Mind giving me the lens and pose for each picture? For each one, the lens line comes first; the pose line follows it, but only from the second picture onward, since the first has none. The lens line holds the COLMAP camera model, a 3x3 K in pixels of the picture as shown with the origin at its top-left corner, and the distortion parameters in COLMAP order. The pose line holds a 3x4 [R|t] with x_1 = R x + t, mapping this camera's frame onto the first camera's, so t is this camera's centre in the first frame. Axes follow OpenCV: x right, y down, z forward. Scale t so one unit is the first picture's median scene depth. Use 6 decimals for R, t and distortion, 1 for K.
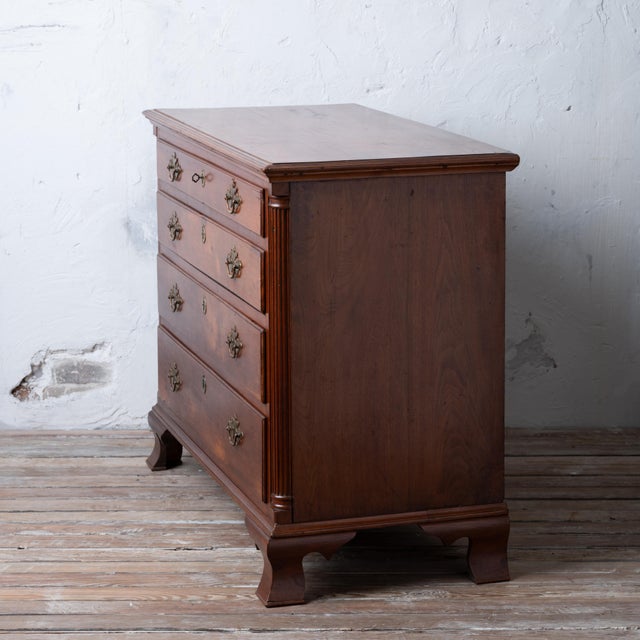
lens RADIAL K [[2005.3, 0, 320.5], [0, 2005.3, 290.6], [0, 0, 1]] dist [0.111401, -0.375611]
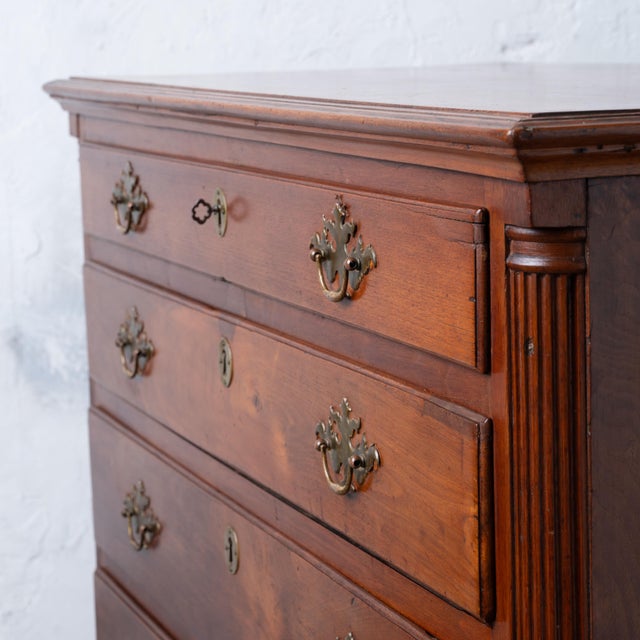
lens RADIAL K [[2005.3, 0, 320.5], [0, 2005.3, 290.6], [0, 0, 1]] dist [0.111401, -0.375611]
pose [[0.997537, -0.037317, 0.059387, -0.059196], [0.040312, 0.997933, -0.050045, -0.020839], [-0.057397, 0.052316, 0.996980, 0.592881]]
